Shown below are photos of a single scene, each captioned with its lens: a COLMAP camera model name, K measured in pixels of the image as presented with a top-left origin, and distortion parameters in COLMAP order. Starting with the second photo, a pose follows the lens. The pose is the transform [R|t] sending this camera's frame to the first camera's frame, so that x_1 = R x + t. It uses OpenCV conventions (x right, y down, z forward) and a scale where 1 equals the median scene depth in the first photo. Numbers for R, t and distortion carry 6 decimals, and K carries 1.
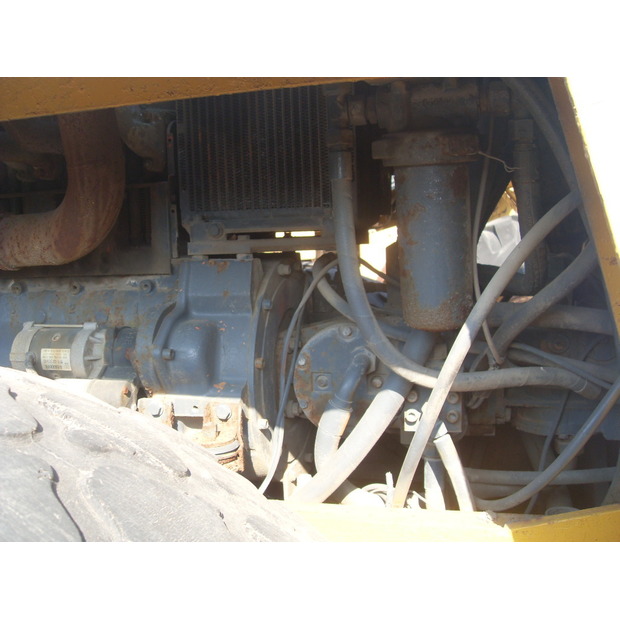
lens RADIAL K [[900.5, 0, 310.0], [0, 900.5, 310.6], [0, 0, 1]] dist [-0.051798, 0.000000]
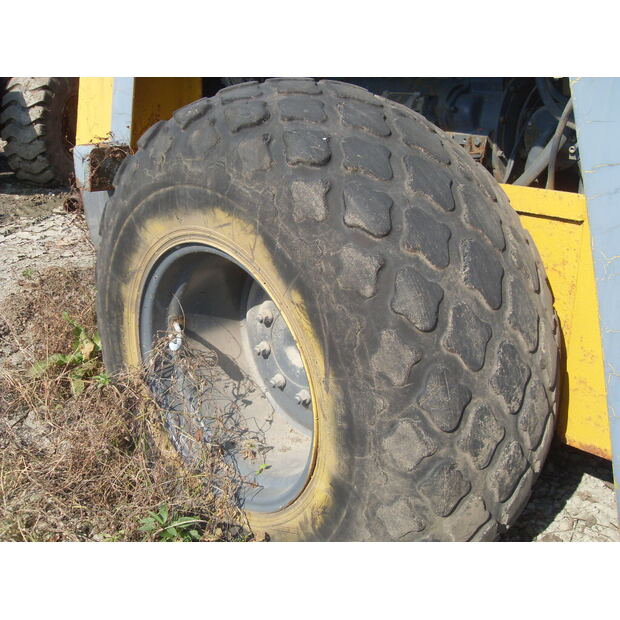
lens RADIAL K [[900.5, 0, 309.5], [0, 900.5, 309.7], [0, 0, 1]] dist [-0.051798, 0.000000]
pose [[0.918865, 0.159245, -0.361009, 0.309000], [-0.090876, 0.975754, 0.199111, 0.109581], [0.383963, -0.150149, 0.911058, -0.892874]]
